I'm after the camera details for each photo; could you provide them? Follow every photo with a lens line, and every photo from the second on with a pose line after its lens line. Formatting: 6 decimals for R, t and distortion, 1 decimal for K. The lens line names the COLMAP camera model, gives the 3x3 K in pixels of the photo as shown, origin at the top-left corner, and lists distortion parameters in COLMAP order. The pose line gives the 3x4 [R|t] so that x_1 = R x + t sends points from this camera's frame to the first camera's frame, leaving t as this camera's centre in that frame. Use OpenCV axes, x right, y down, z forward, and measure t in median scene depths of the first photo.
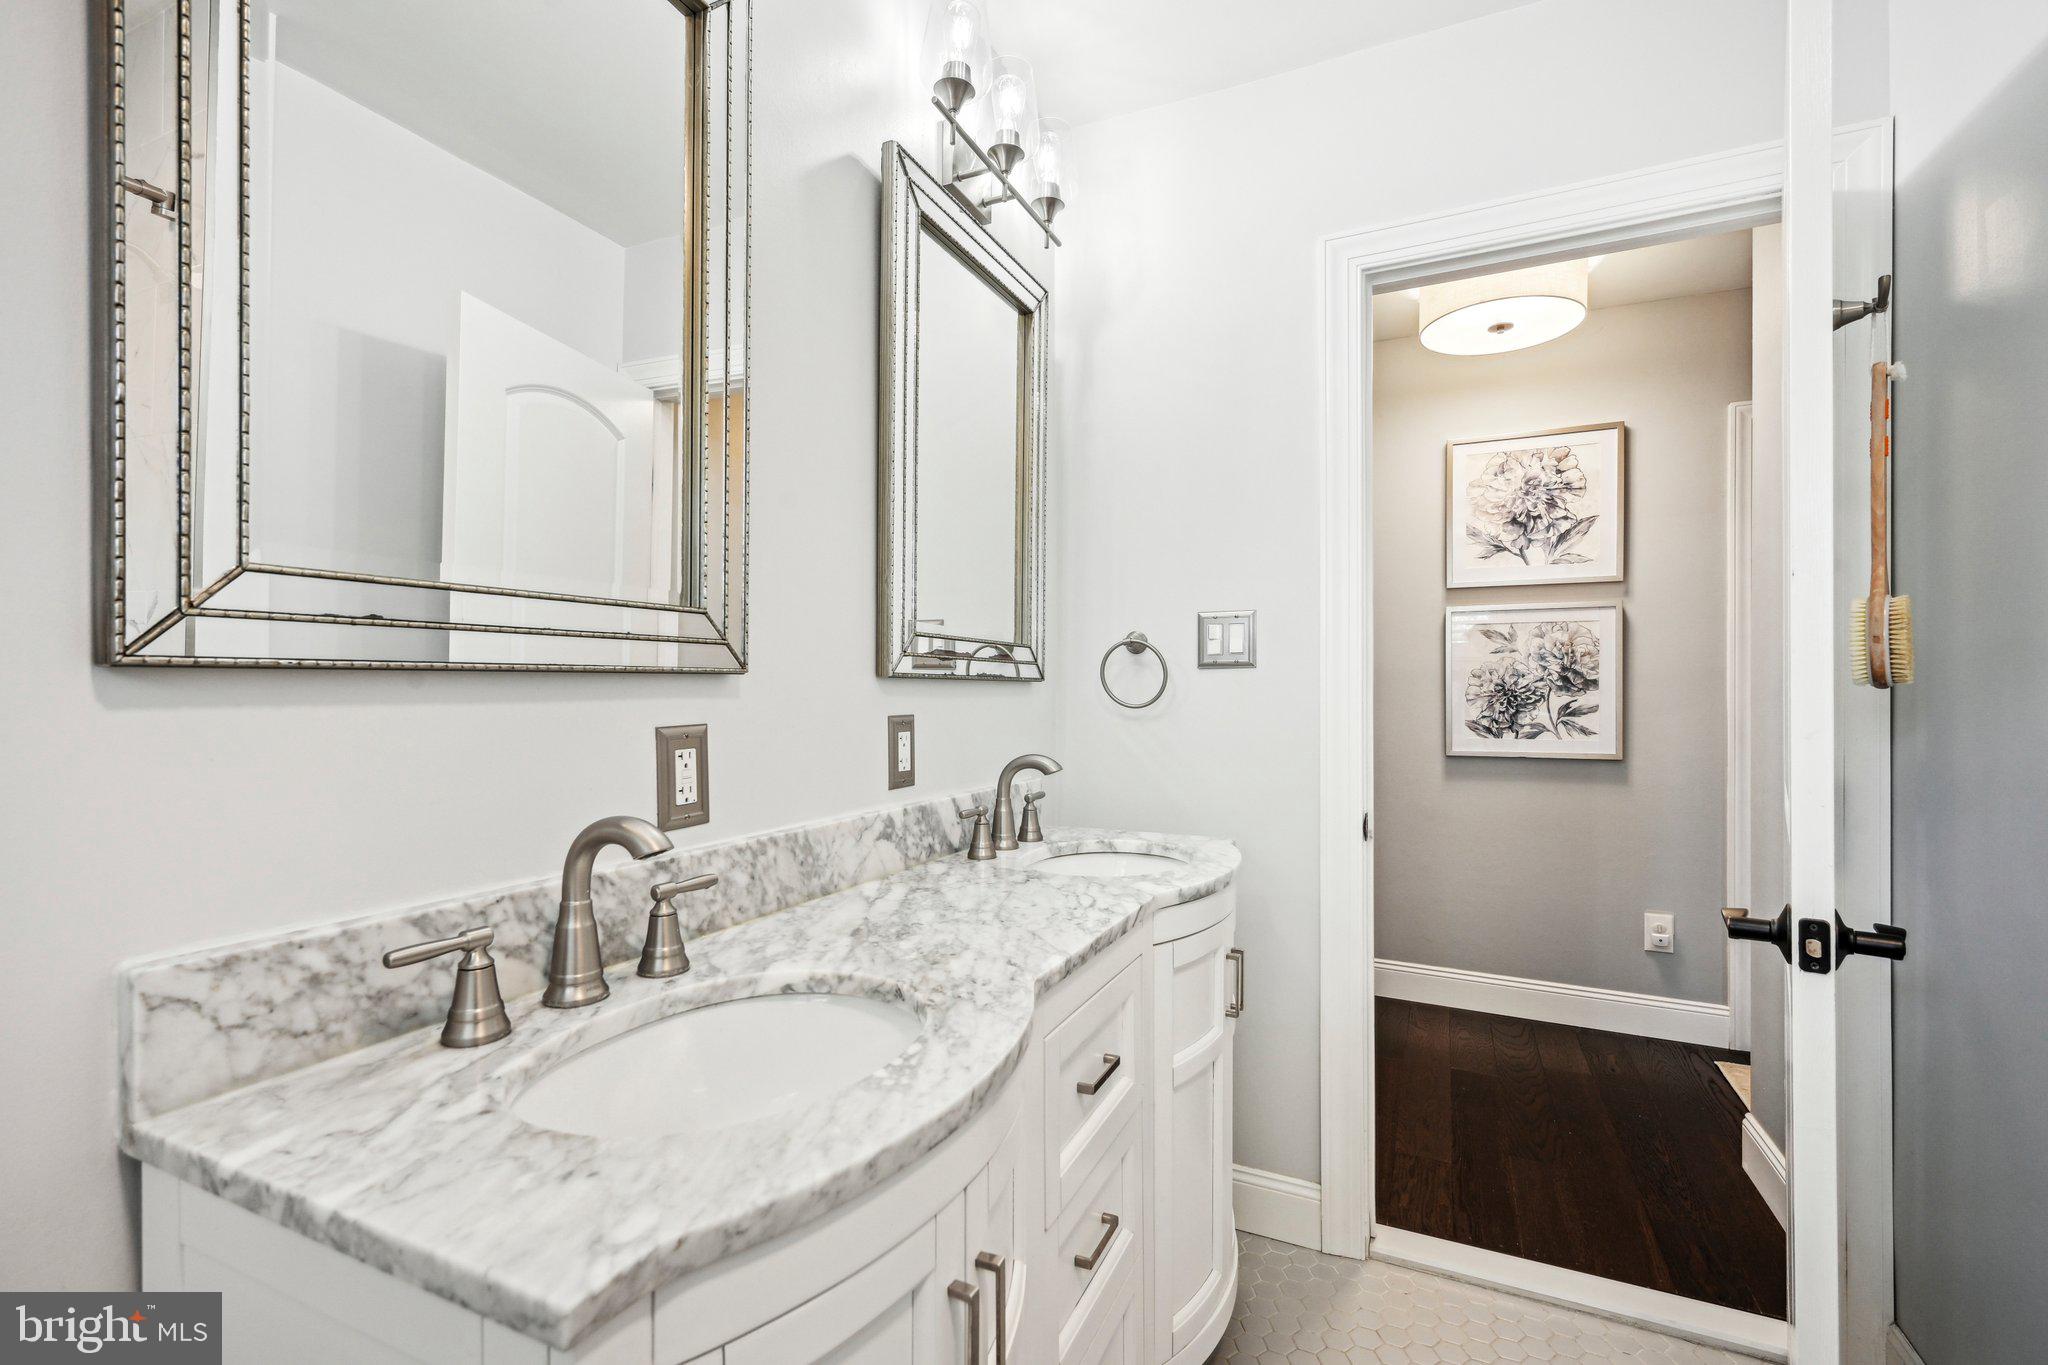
lens RADIAL K [[896.9, 0, 1011.1], [0, 896.9, 684.0], [0, 0, 1]] dist [-0.000449, 0.000795]
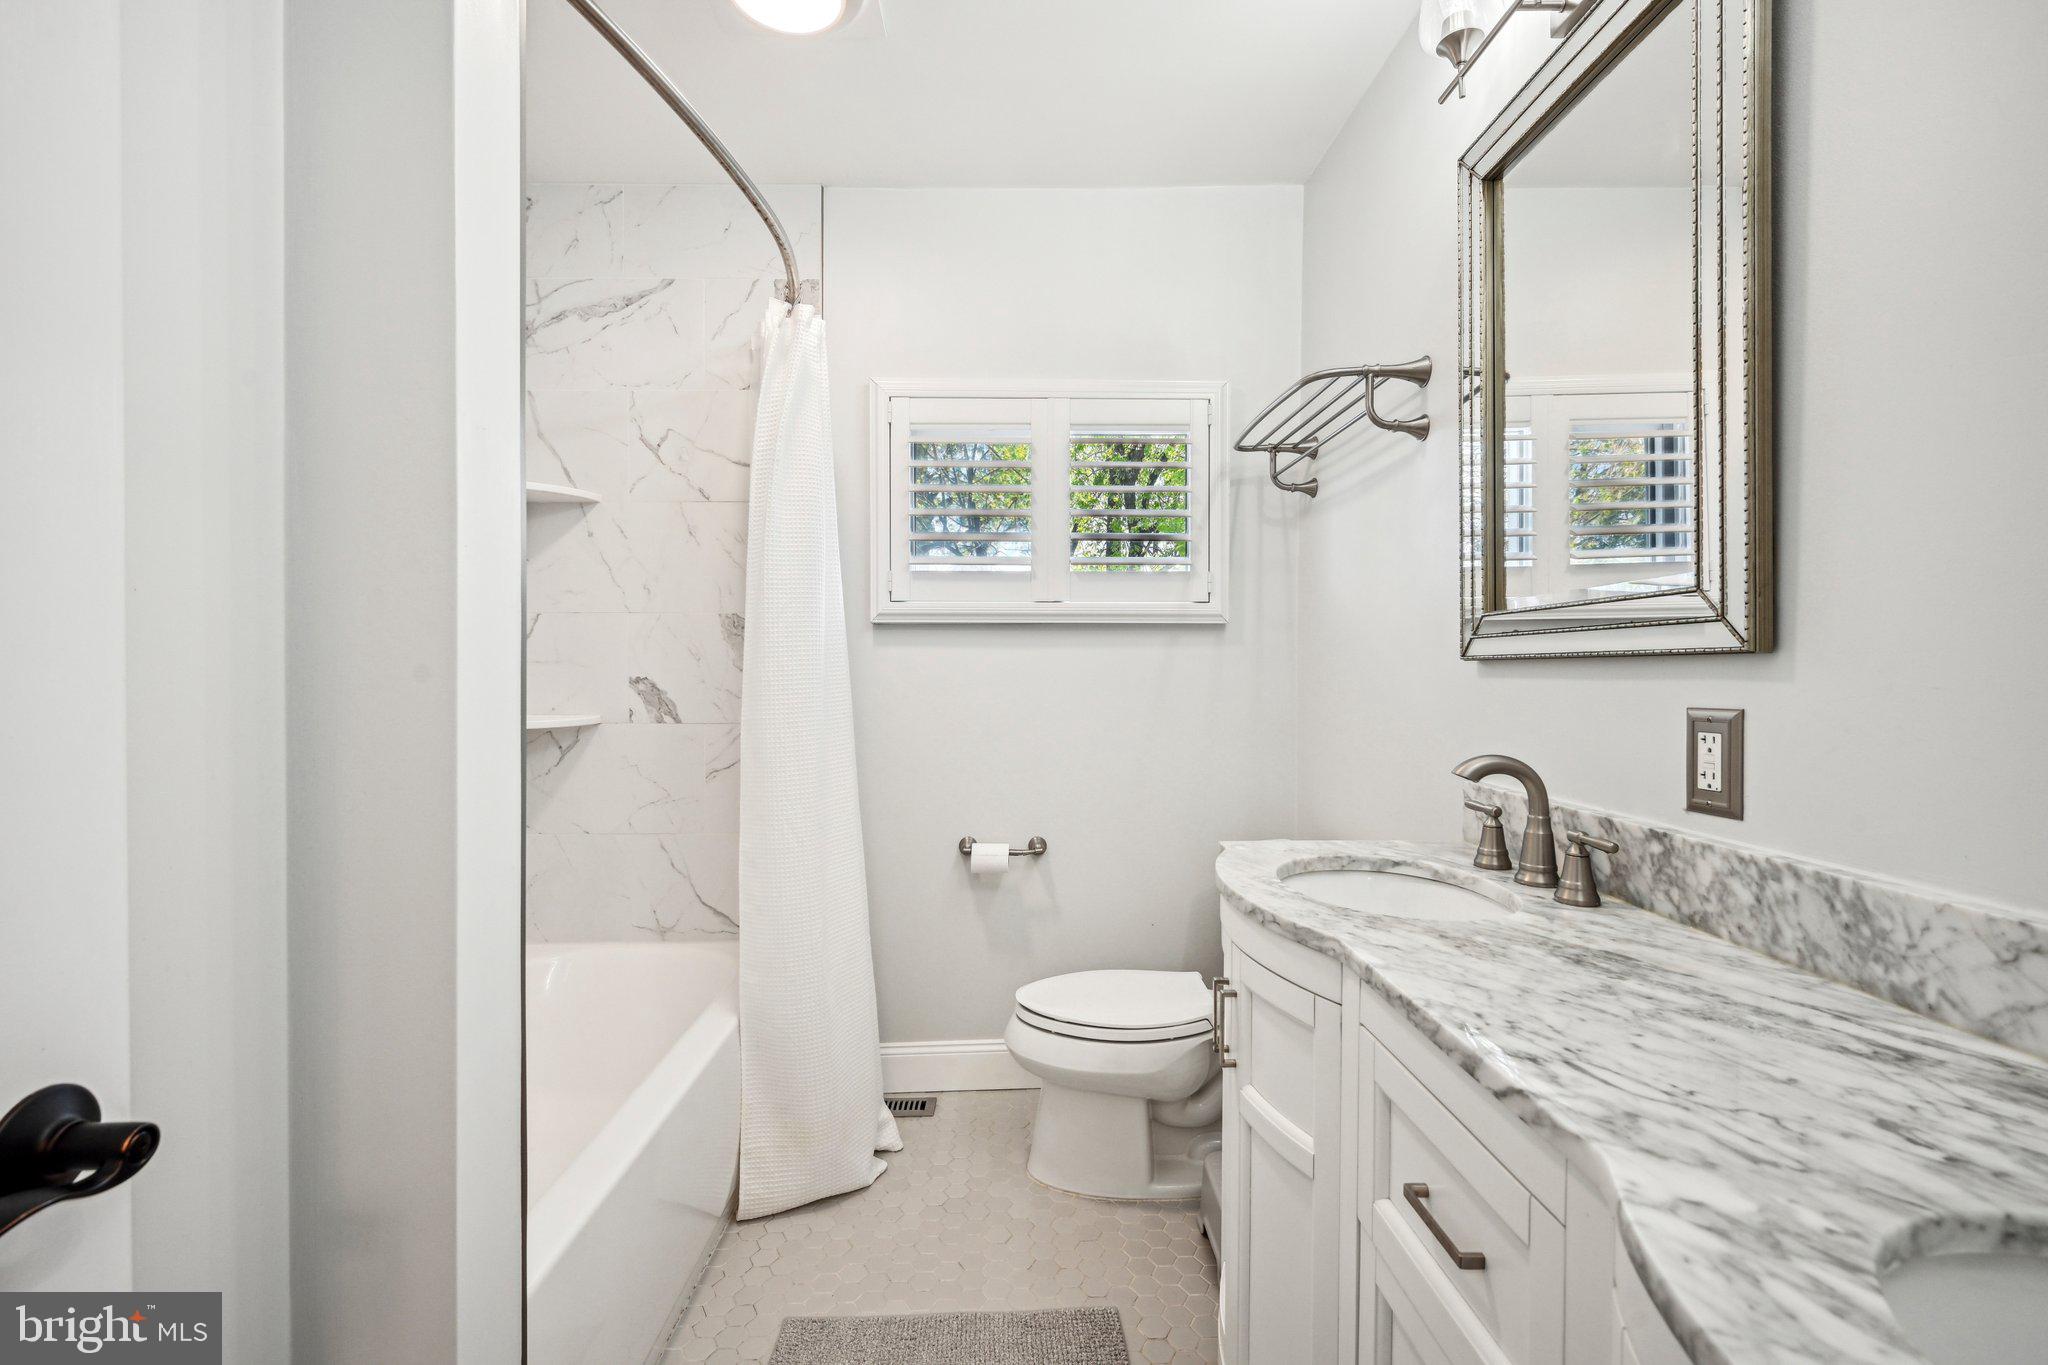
lens RADIAL K [[896.9, 0, 1020.3], [0, 896.9, 673.4], [0, 0, 1]] dist [-0.000449, 0.000795]
pose [[-0.885607, 0.006728, -0.464387, 0.731516], [0.004665, 0.999973, 0.005593, 0.000064], [0.464412, 0.002787, -0.885615, 1.498691]]
